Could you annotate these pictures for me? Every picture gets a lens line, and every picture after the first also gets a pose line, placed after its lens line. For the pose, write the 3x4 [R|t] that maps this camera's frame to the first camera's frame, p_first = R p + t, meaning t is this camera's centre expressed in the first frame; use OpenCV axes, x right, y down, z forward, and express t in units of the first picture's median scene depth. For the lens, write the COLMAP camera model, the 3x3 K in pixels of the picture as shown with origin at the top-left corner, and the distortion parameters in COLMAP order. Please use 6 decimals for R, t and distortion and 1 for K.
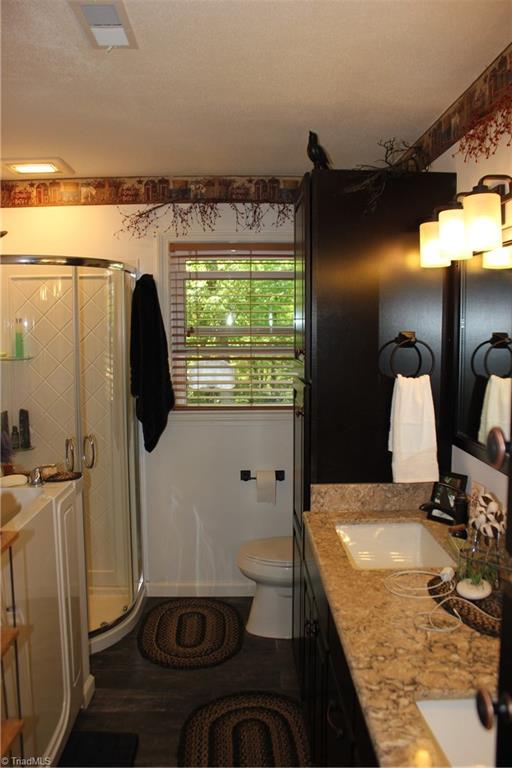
lens RADIAL K [[639.3, 0, 239.2], [0, 639.3, 392.5], [0, 0, 1]] dist [-0.164146, 0.143872]
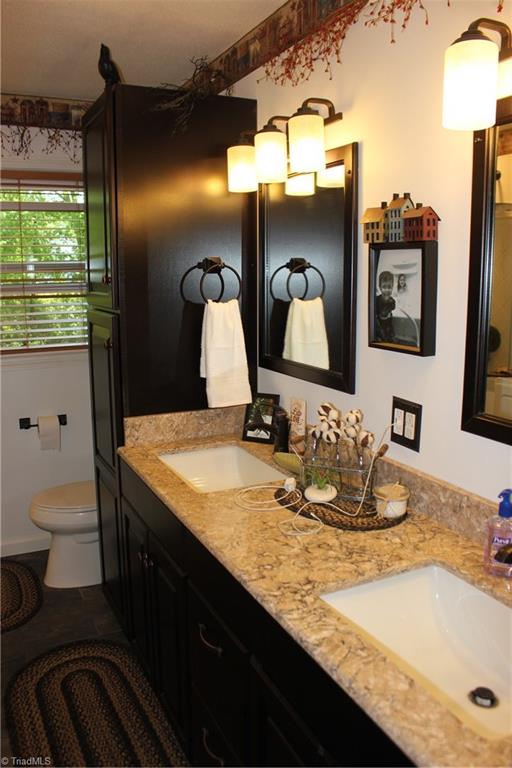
lens RADIAL K [[639.3, 0, 257.1], [0, 639.3, 385.4], [0, 0, 1]] dist [-0.164146, 0.143872]
pose [[0.907890, -0.079808, 0.411541, -0.102894], [0.049099, 0.995198, 0.084677, 0.024424], [-0.416323, -0.056671, 0.907449, 0.047352]]
